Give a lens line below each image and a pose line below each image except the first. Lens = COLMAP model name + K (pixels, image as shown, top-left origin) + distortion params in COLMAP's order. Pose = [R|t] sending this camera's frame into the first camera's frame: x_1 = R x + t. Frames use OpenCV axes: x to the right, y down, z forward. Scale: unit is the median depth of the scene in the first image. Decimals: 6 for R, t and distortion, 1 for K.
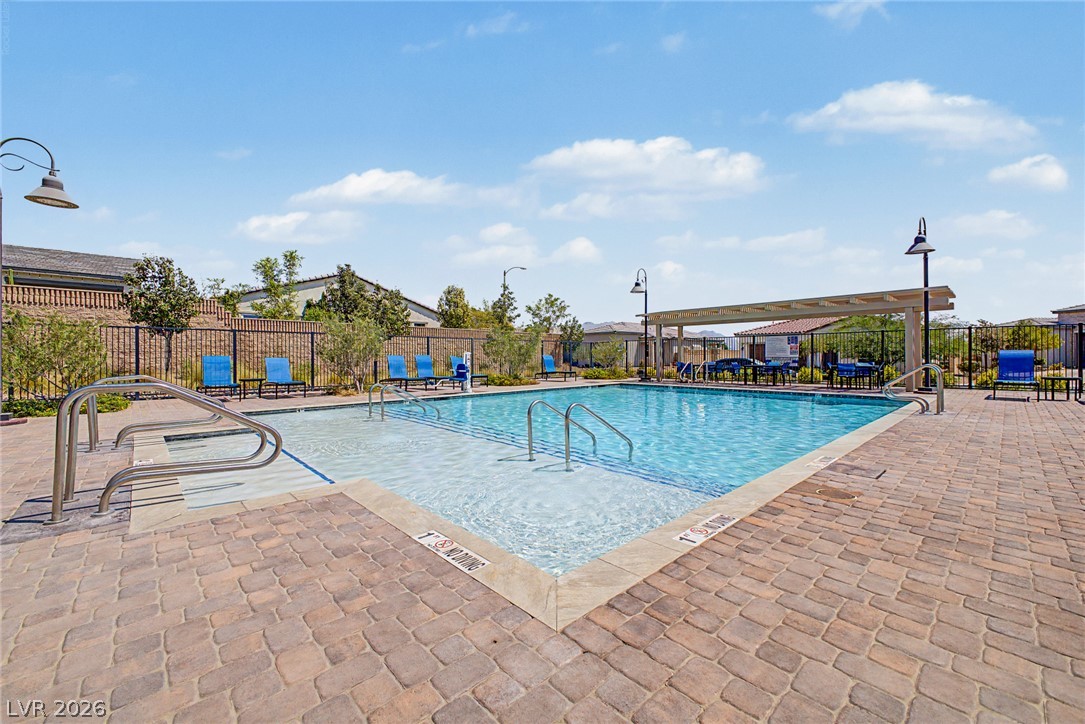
lens RADIAL K [[434.1, 0, 542.8], [0, 434.1, 355.8], [0, 0, 1]] dist [0.011469, -0.000523]
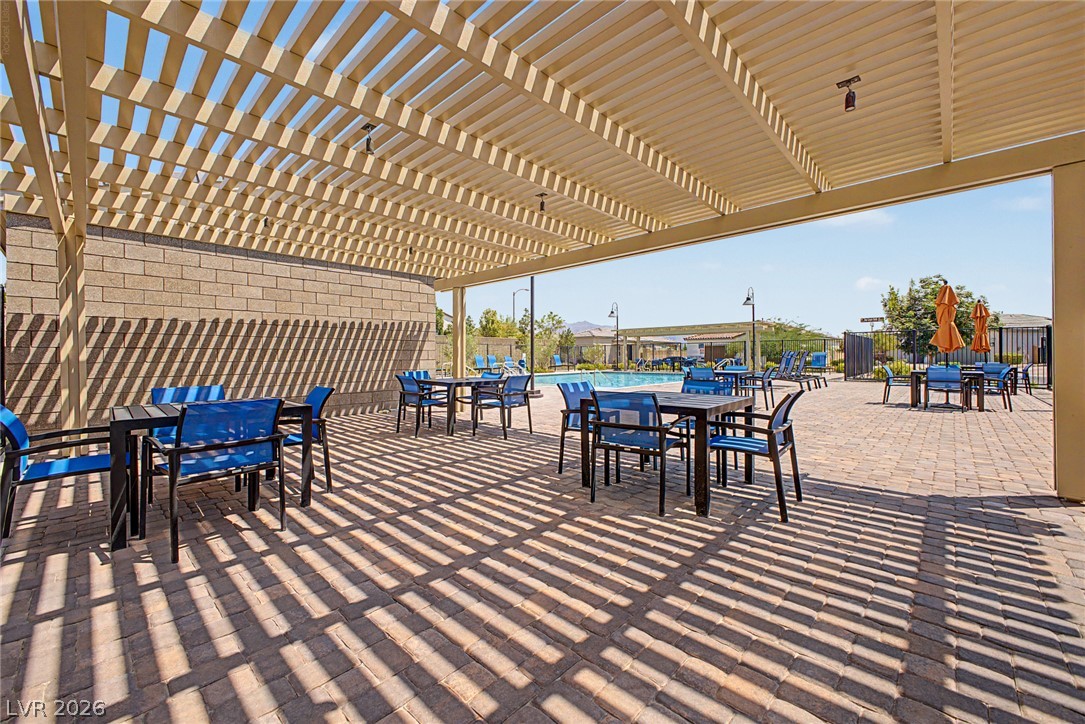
lens RADIAL K [[434.1, 0, 542.8], [0, 434.1, 355.8], [0, 0, 1]] dist [0.011469, -0.000523]
pose [[0.998002, -0.002372, 0.063143, -0.144526], [0.002168, 0.999992, 0.003292, -0.003972], [-0.063151, -0.003149, 0.997999, -0.607771]]
